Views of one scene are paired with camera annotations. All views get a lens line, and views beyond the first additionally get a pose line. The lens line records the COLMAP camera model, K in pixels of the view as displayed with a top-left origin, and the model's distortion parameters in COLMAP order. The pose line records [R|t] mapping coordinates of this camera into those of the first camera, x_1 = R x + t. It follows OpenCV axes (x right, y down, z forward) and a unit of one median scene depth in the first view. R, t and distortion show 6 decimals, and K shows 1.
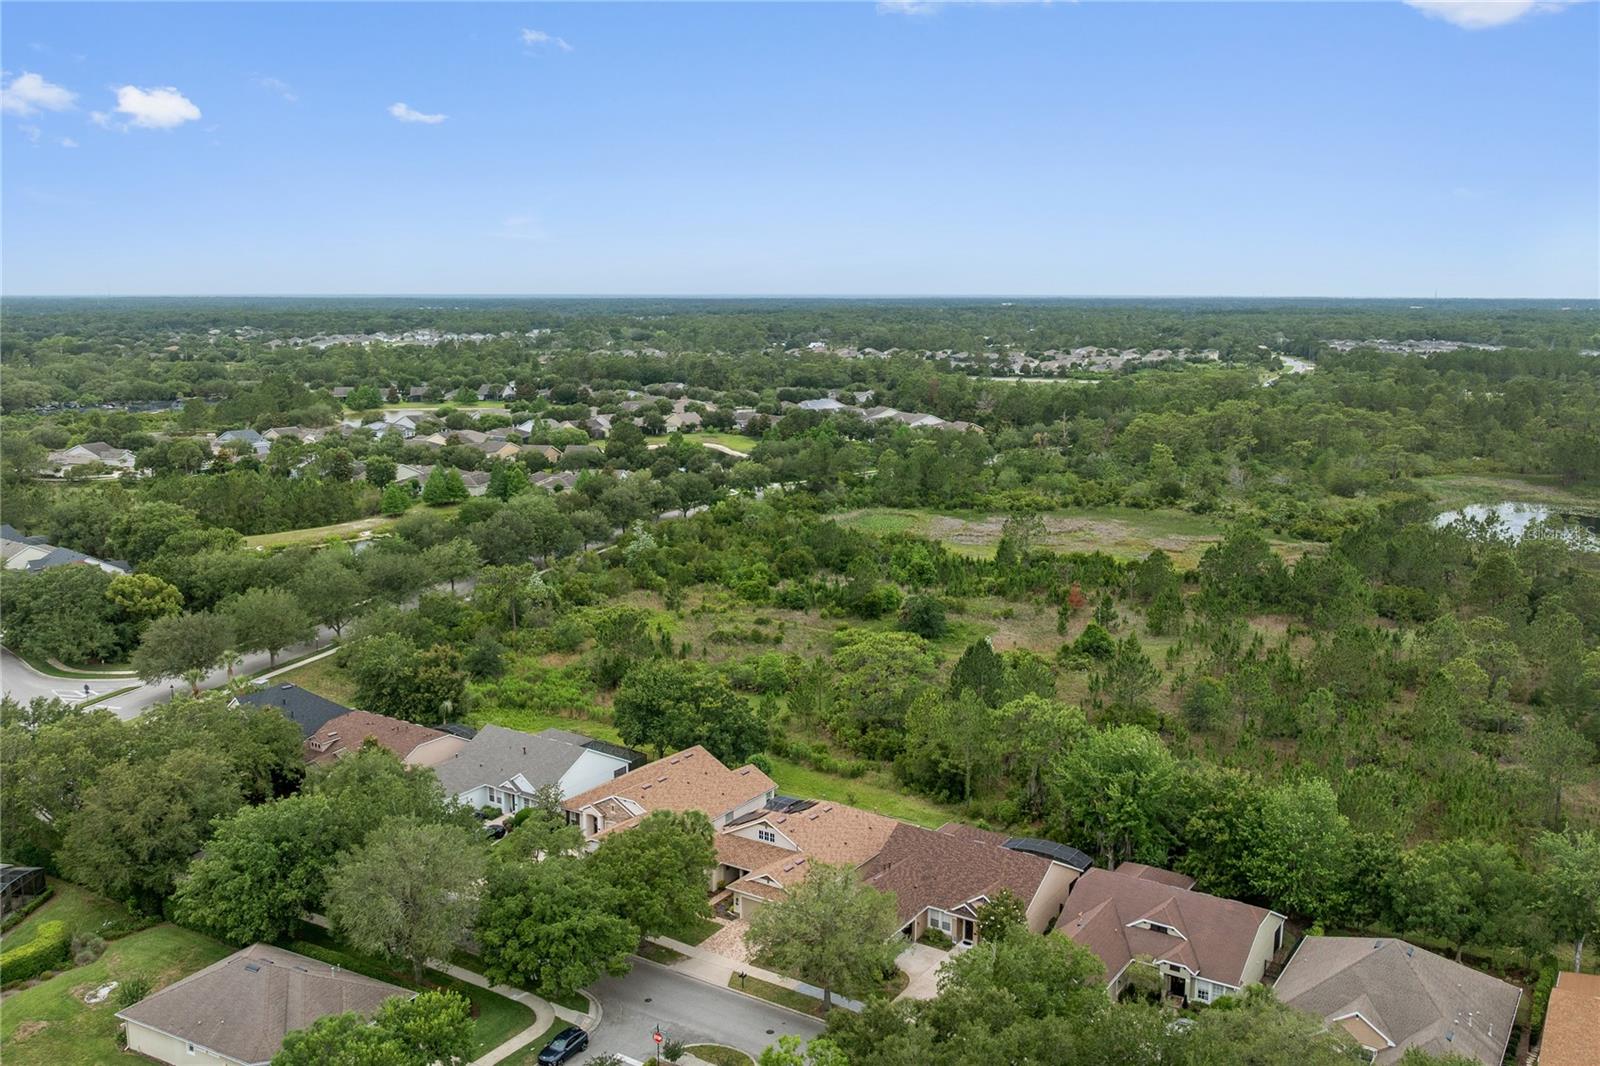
lens RADIAL K [[1338.7, 0, 800.0], [0, 1338.7, 533.0], [0, 0, 1]] dist [-0.004141, -0.062180]
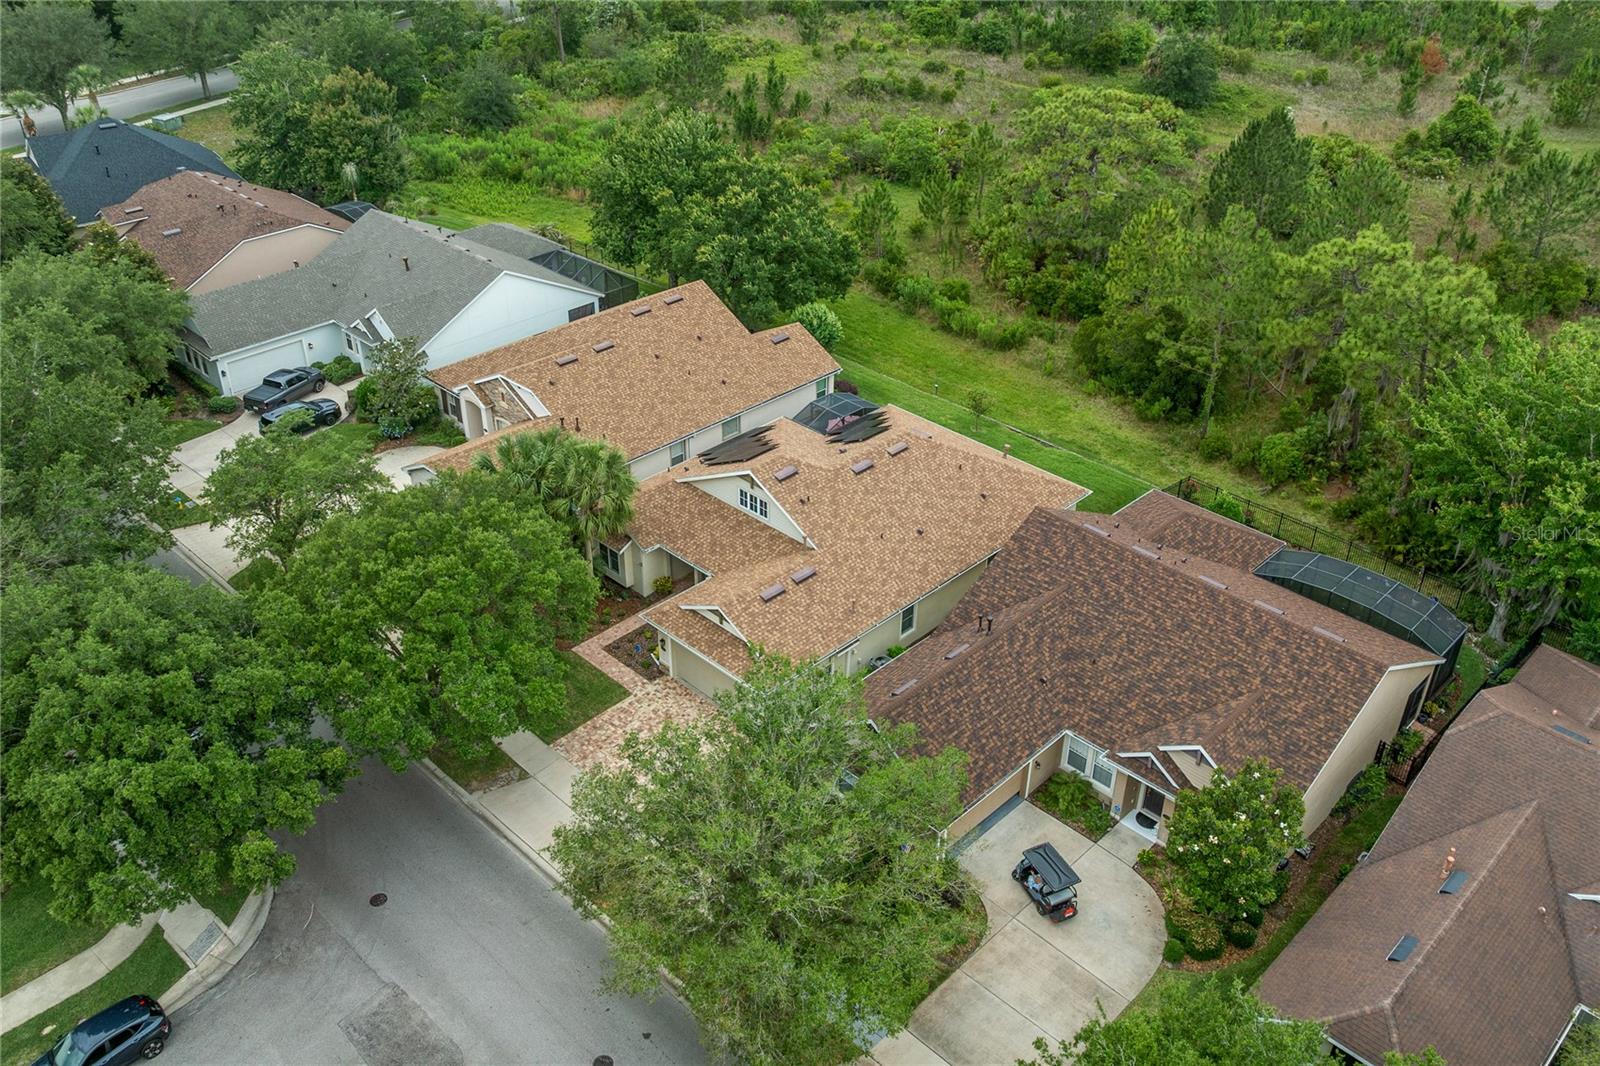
lens RADIAL K [[1322.6, 0, 800.0], [0, 1322.6, 533.0], [0, 0, 1]] dist [-0.023347, 0.007146]
pose [[0.981367, 0.108744, -0.158411, 0.045482], [-0.039900, 0.921801, 0.385605, 0.037395], [0.187956, -0.372099, 0.908964, 0.390630]]
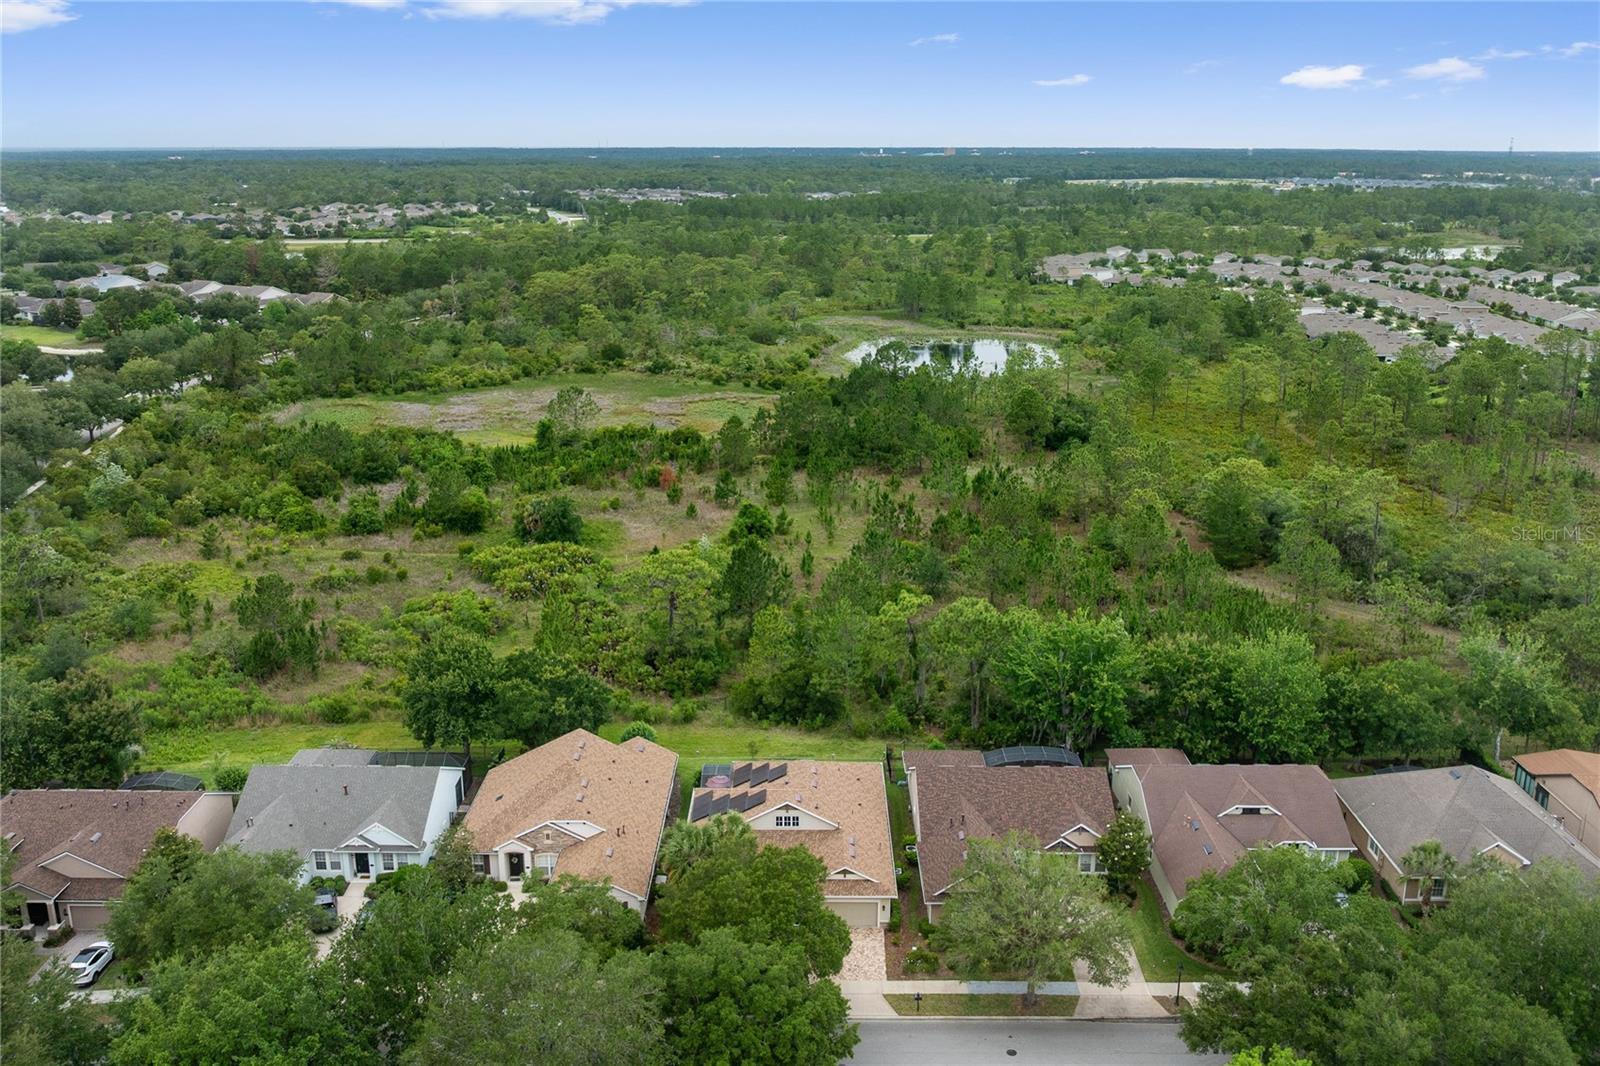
lens RADIAL K [[1338.7, 0, 800.0], [0, 1338.7, 533.0], [0, 0, 1]] dist [-0.004141, -0.062180]
pose [[0.838546, -0.150230, 0.523709, -0.287657], [0.093967, 0.986707, 0.132588, -0.038212], [-0.536666, -0.061970, 0.841516, 0.215414]]
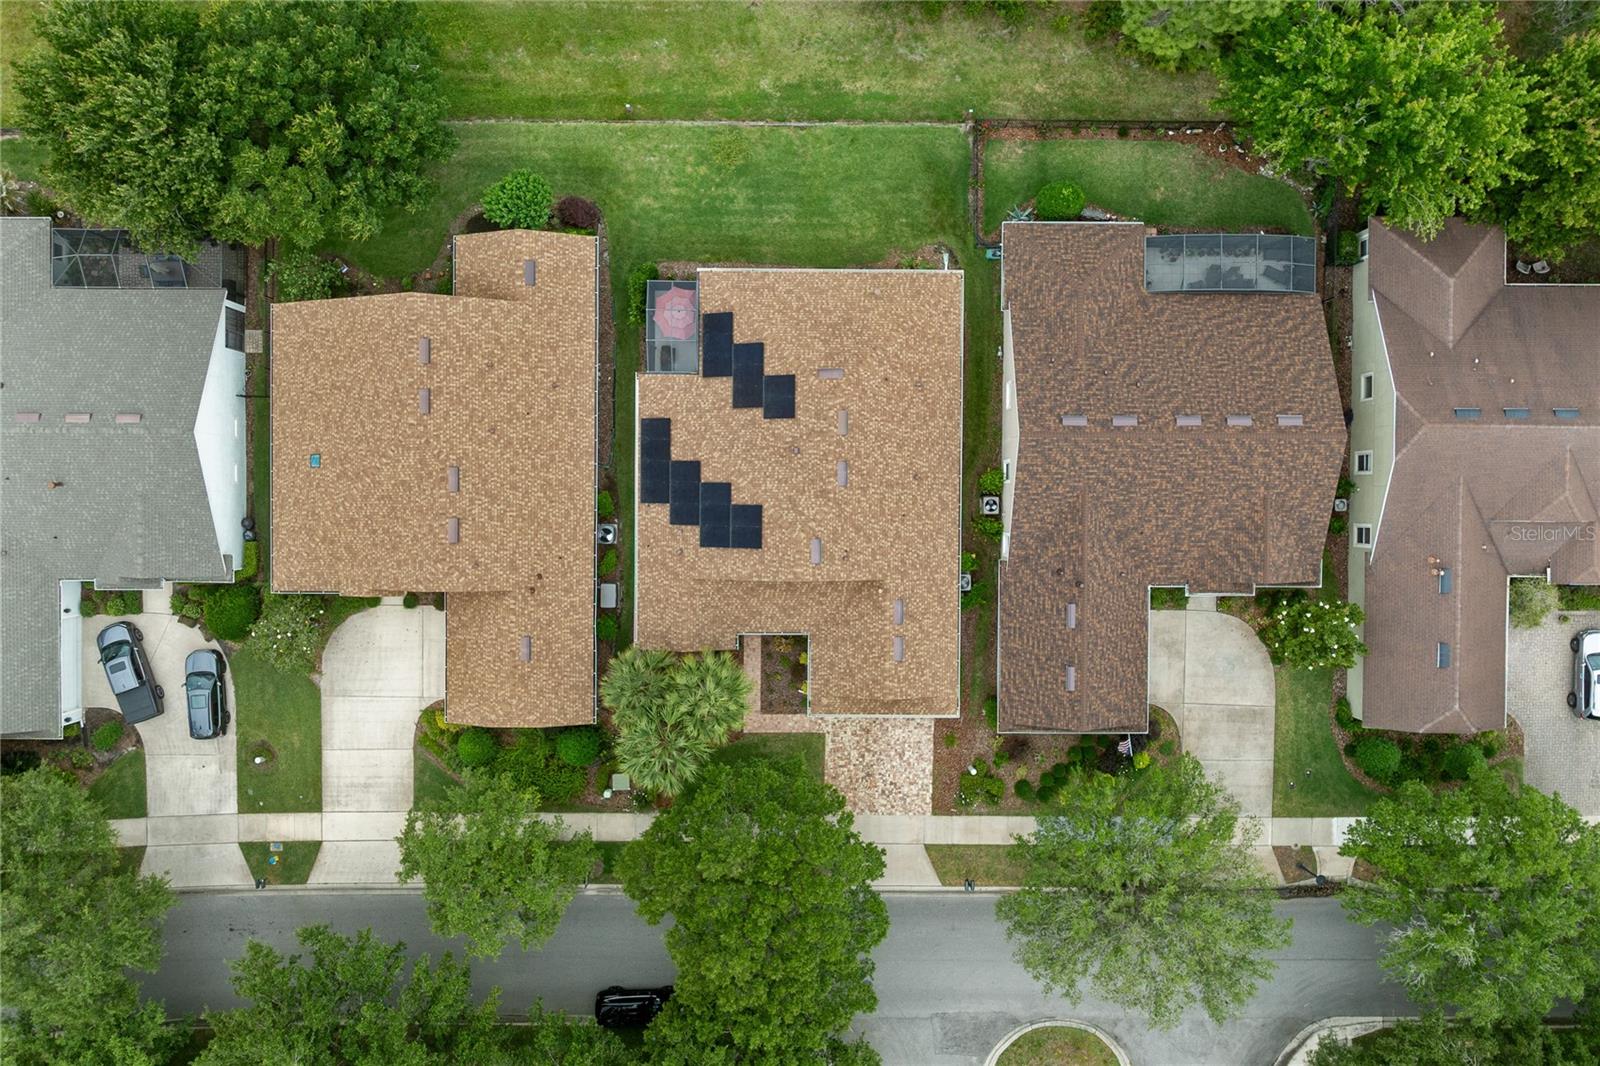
lens RADIAL K [[1338.7, 0, 800.0], [0, 1338.7, 533.0], [0, 0, 1]] dist [-0.004141, -0.062180]
pose [[0.837296, -0.546591, -0.013135, -0.006028], [0.092130, 0.117367, 0.988806, -0.191719], [-0.538931, -0.829134, 0.148628, 0.638714]]
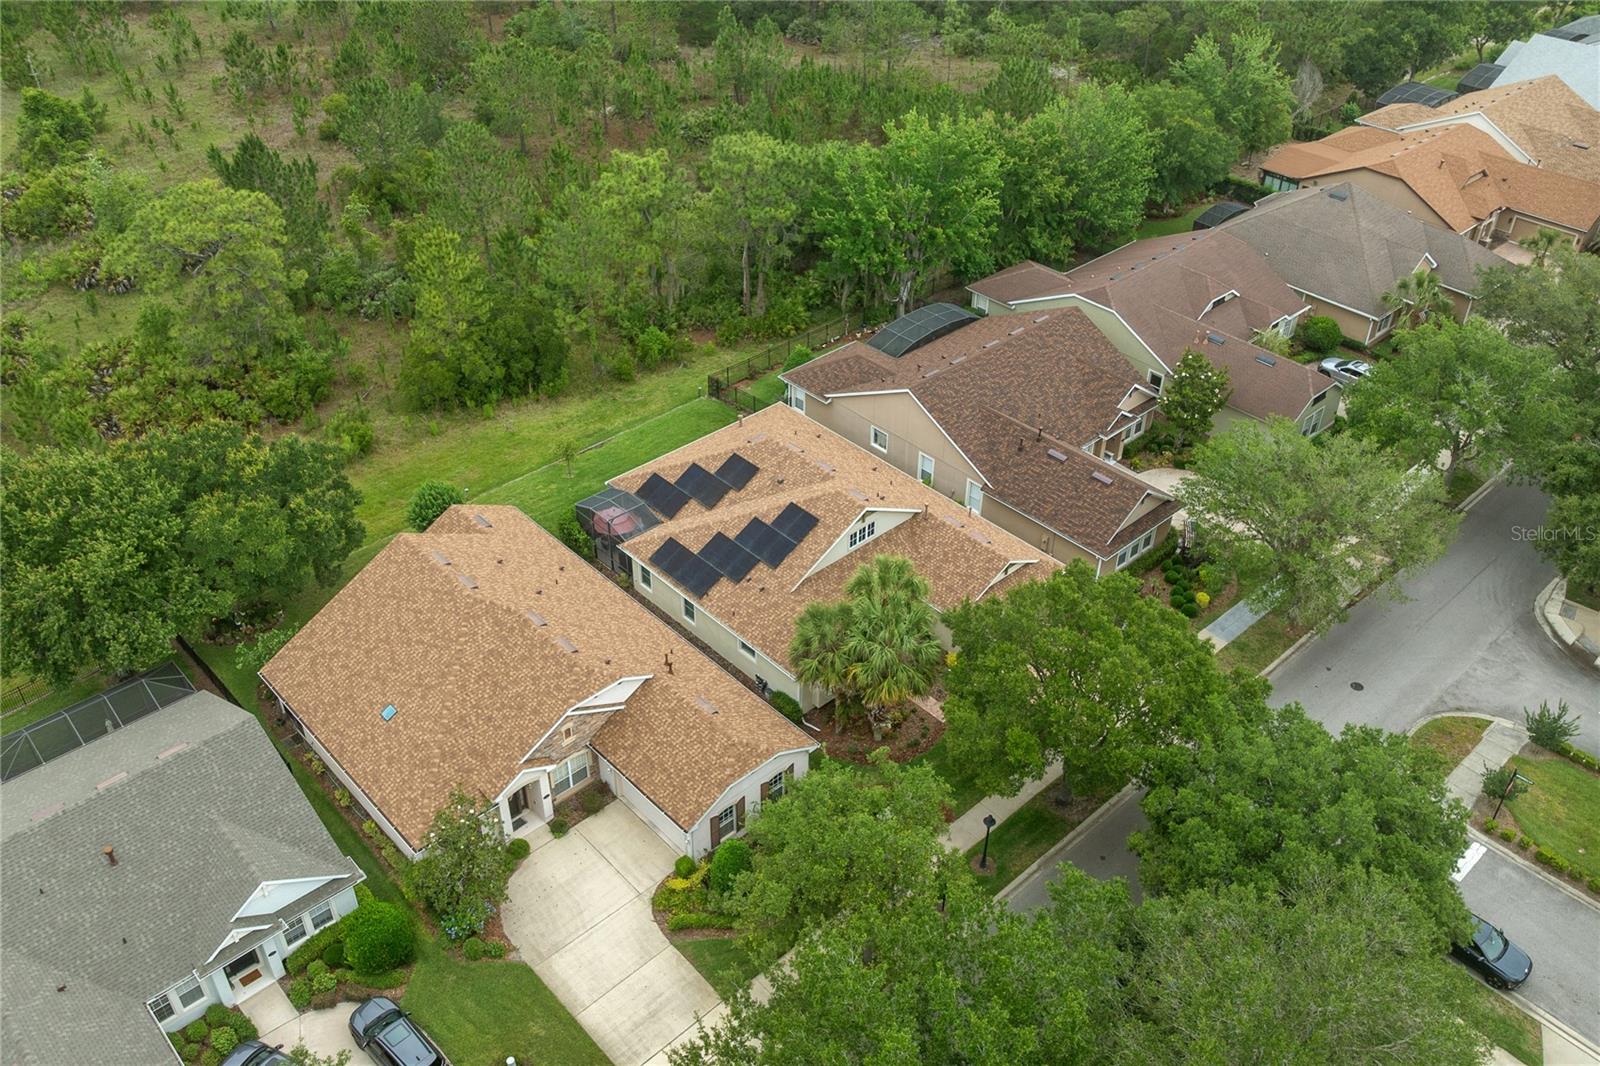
lens RADIAL K [[1338.7, 0, 800.0], [0, 1338.7, 533.0], [0, 0, 1]] dist [-0.004141, -0.062180]
pose [[0.237572, -0.577159, 0.781311, -0.305382], [0.156710, 0.816576, 0.555559, -0.050800], [-0.958646, -0.009546, 0.284442, 0.594445]]
